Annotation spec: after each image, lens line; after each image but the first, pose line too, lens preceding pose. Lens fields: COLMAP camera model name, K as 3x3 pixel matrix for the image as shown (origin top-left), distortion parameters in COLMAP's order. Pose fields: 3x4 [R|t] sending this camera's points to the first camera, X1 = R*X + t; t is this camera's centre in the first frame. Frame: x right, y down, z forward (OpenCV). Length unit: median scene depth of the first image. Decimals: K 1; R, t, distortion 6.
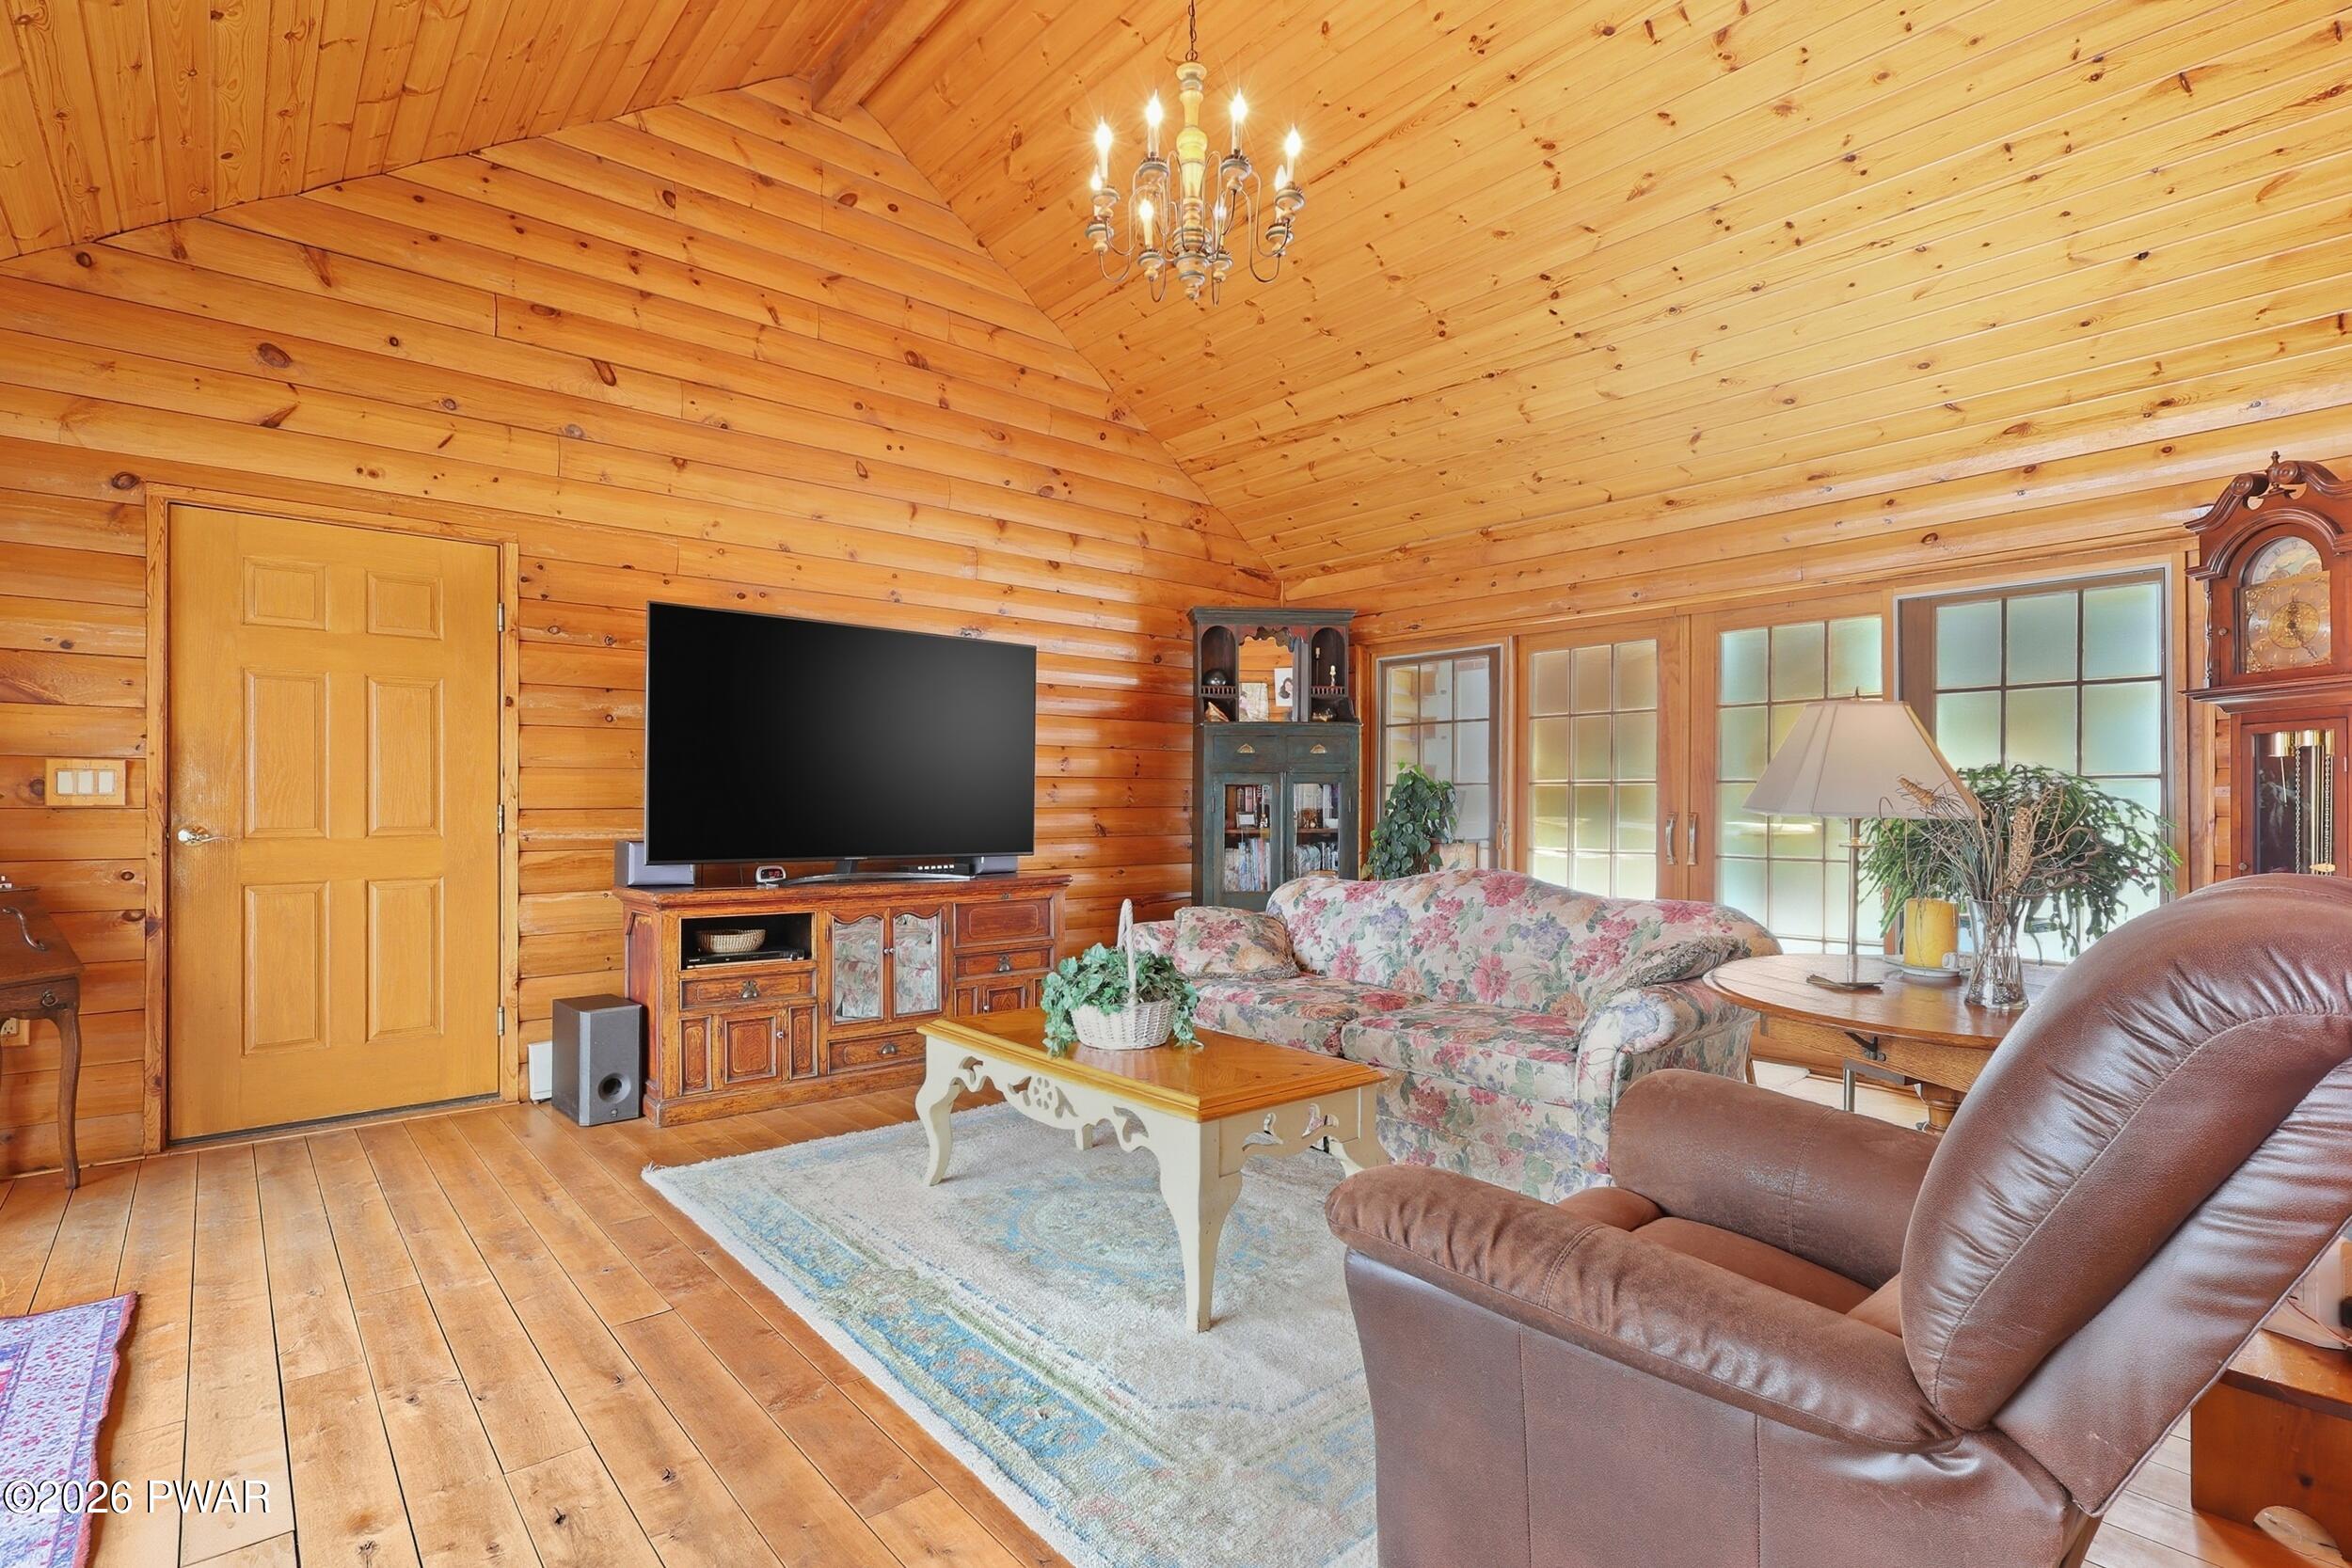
lens RADIAL K [[1141.7, 0, 1179.2], [0, 1141.7, 800.8], [0, 0, 1]] dist [-0.000784, 0.000041]
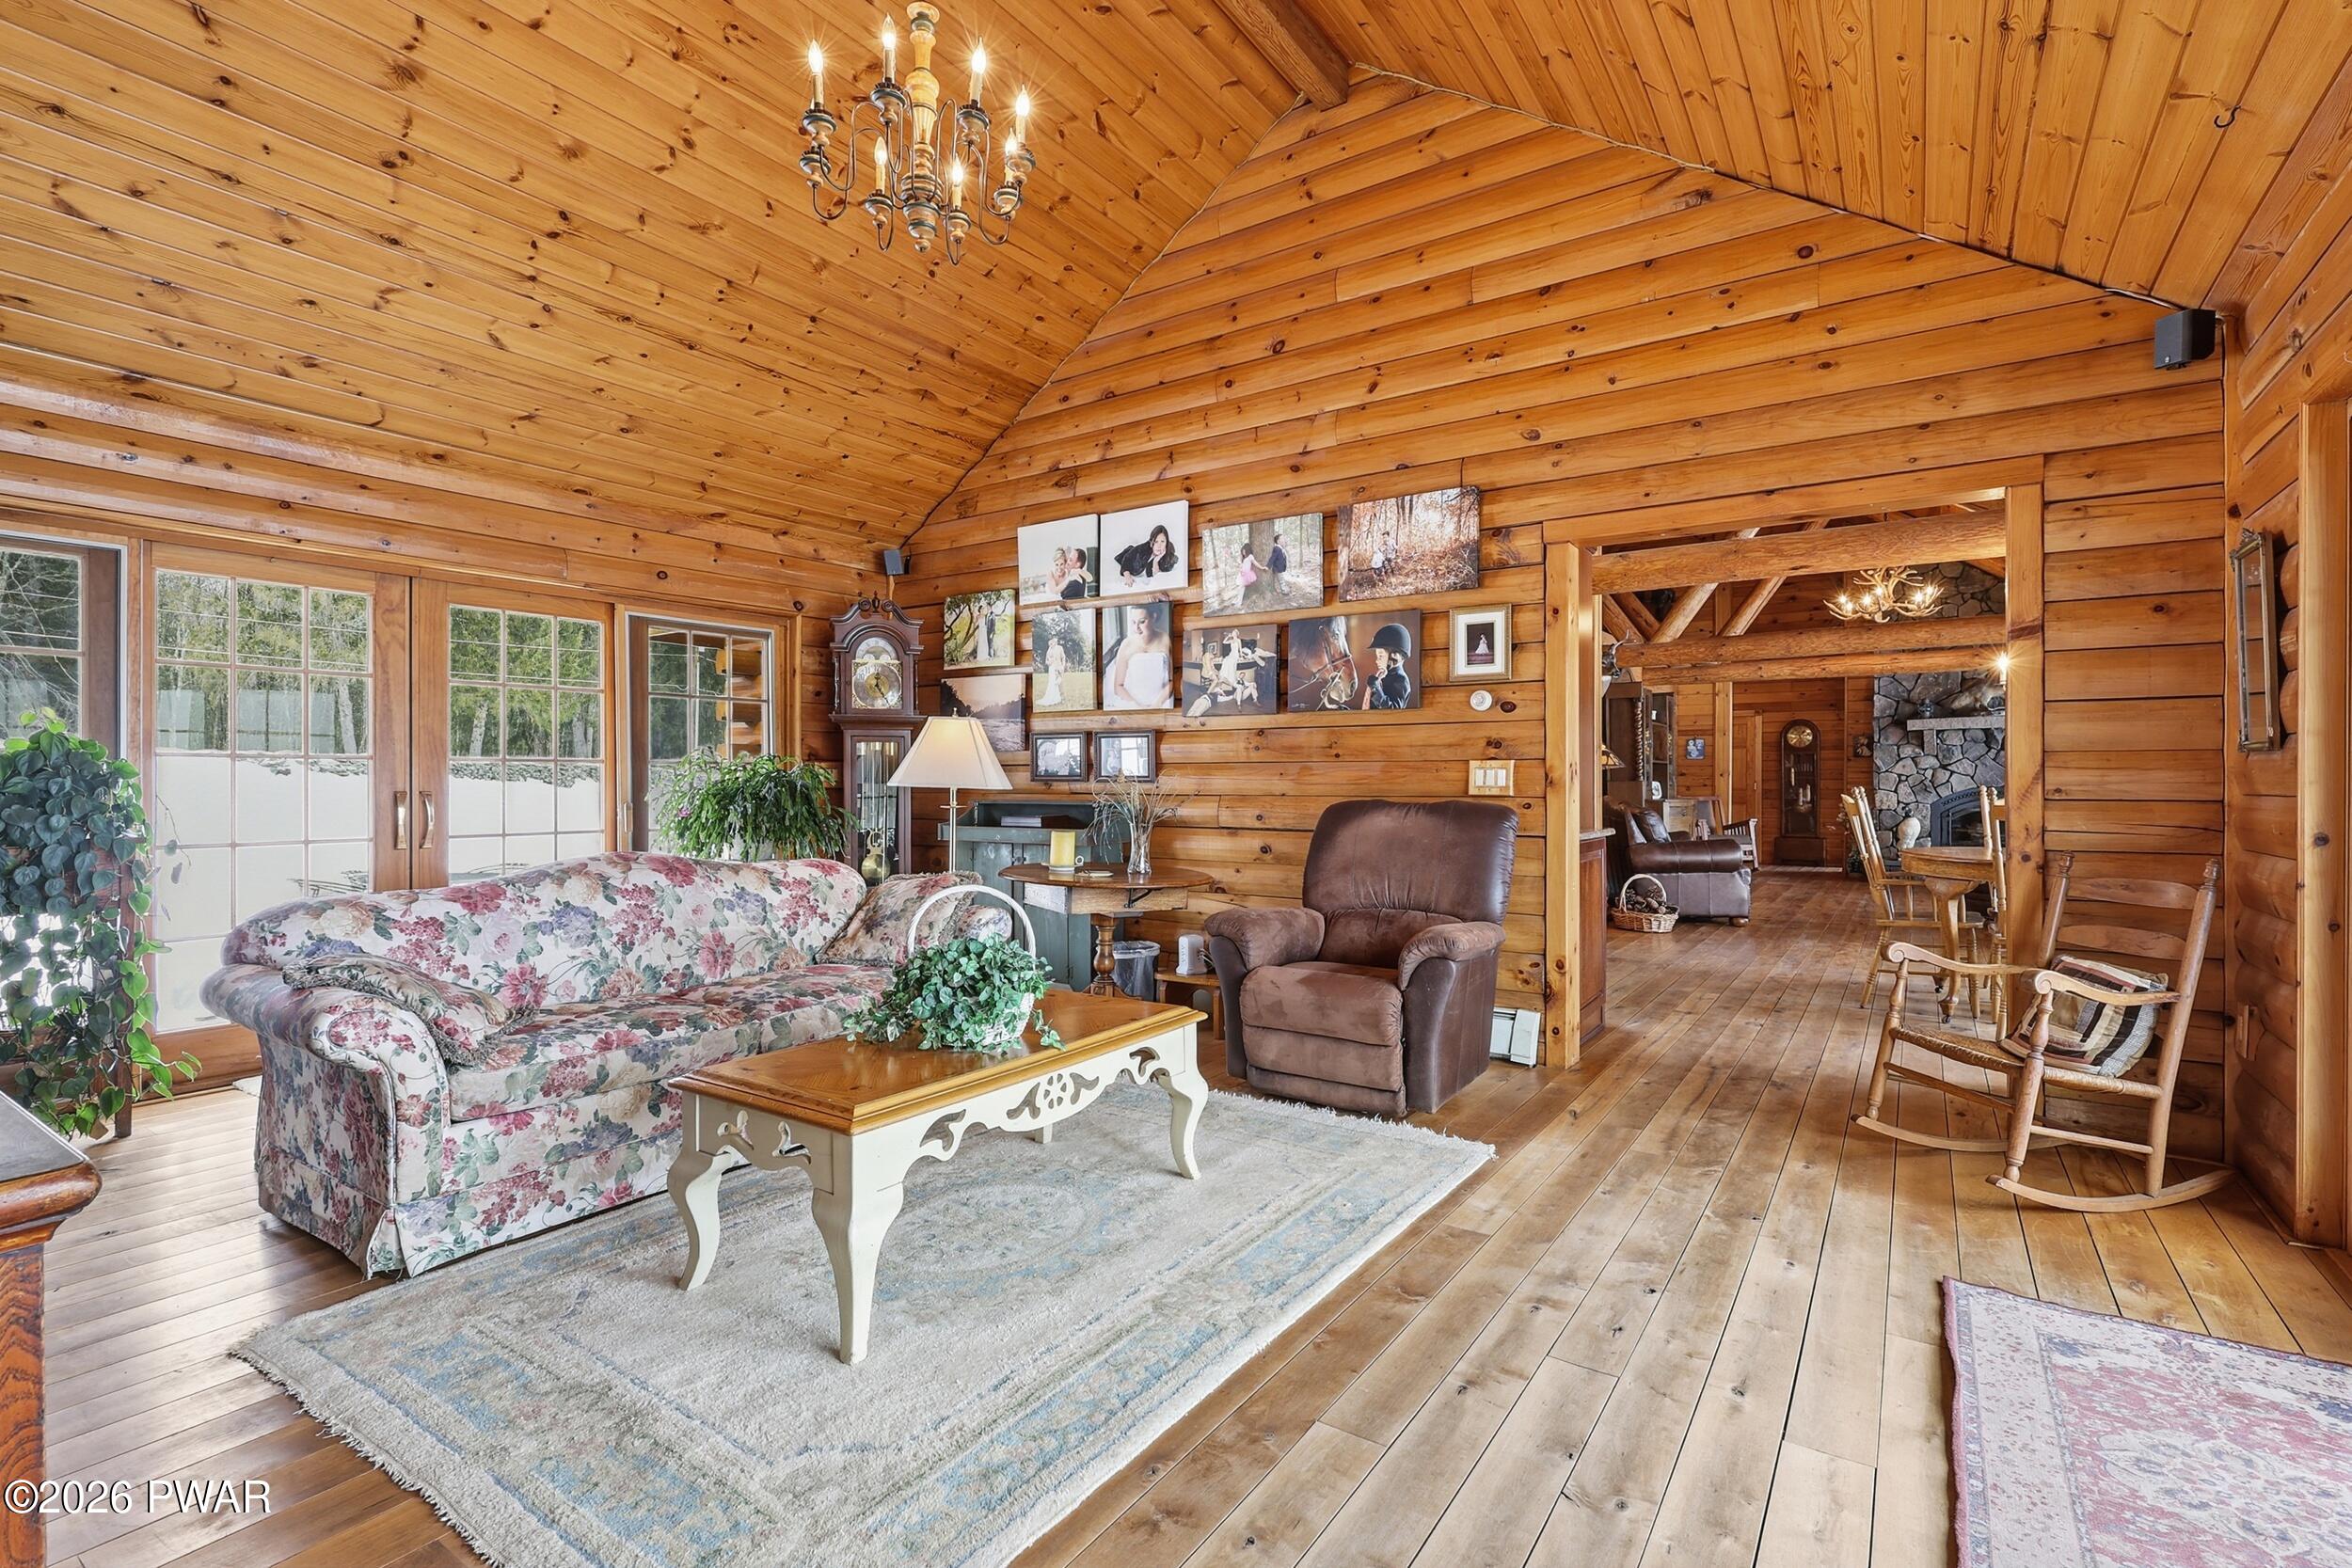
lens RADIAL K [[1091.4, 0, 1180.1], [0, 1091.4, 775.9], [0, 0, 1]] dist [-0.004787, 0.002578]
pose [[-0.271350, 0.002311, 0.962478, -0.921065], [-0.001036, 0.999996, -0.002693, -0.000843], [-0.962480, -0.001728, -0.271347, 1.042599]]
